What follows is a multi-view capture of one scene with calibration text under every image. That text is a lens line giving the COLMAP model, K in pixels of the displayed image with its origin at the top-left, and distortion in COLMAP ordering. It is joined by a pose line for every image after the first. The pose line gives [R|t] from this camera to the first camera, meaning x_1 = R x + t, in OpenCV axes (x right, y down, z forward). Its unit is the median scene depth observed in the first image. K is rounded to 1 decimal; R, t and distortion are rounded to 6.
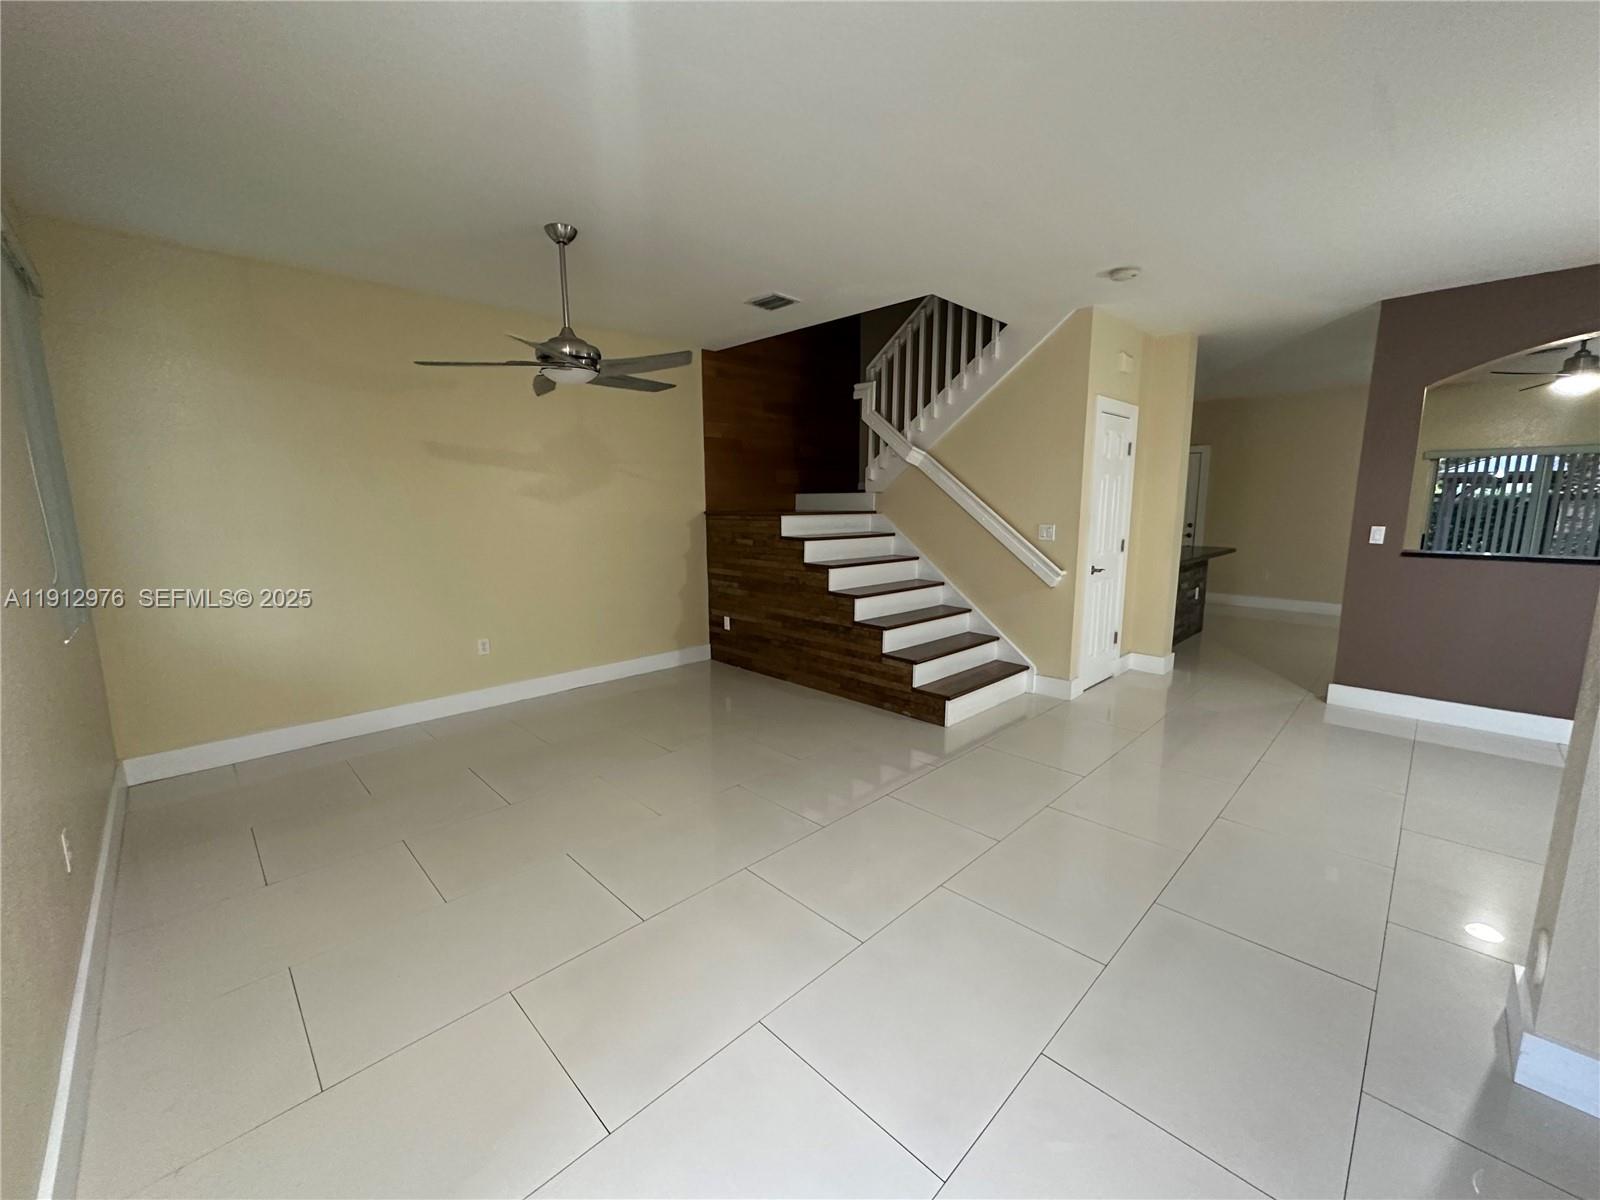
lens RADIAL K [[638.9, 0, 800.0], [0, 638.9, 600.0], [0, 0, 1]] dist [-0.004374, 0.000729]
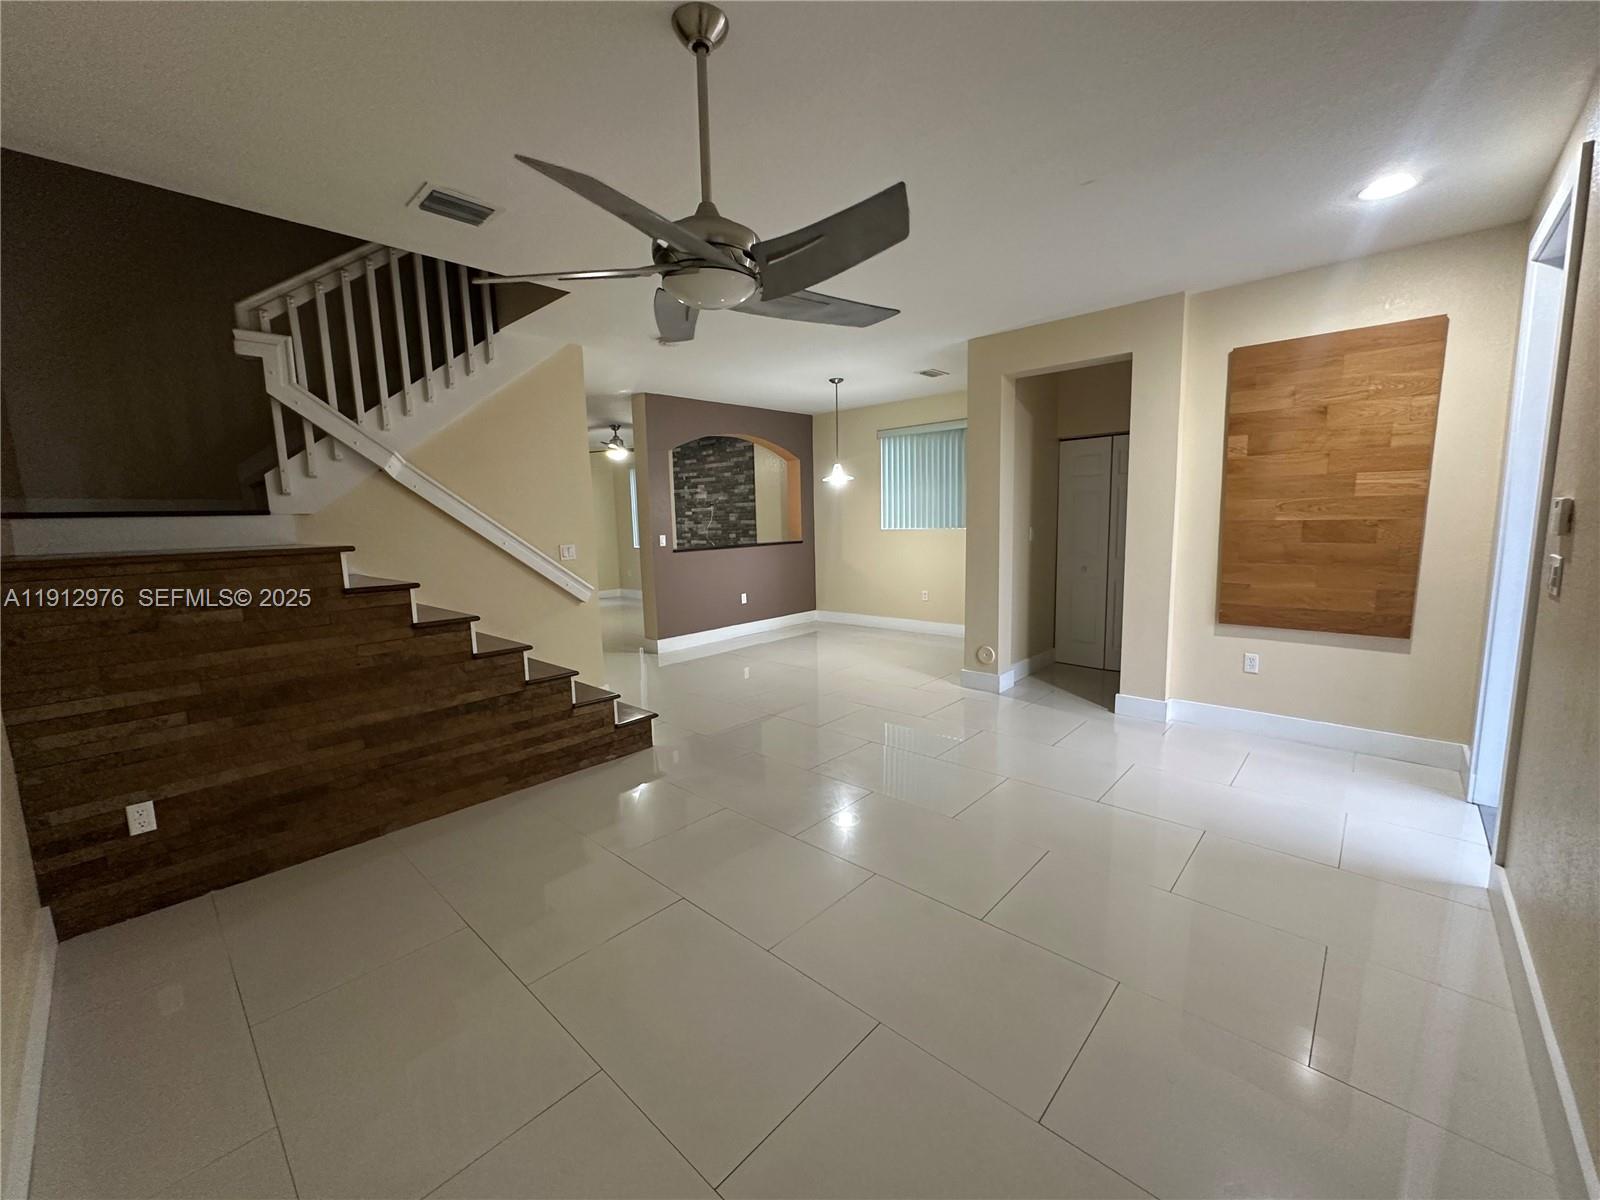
lens RADIAL K [[638.9, 0, 800.0], [0, 638.9, 600.0], [0, 0, 1]] dist [-0.004374, 0.000729]
pose [[-0.051375, -0.126428, 0.990644, -0.594135], [0.180429, 0.974456, 0.133719, -0.091464], [-0.982245, 0.185611, -0.027252, 0.614238]]
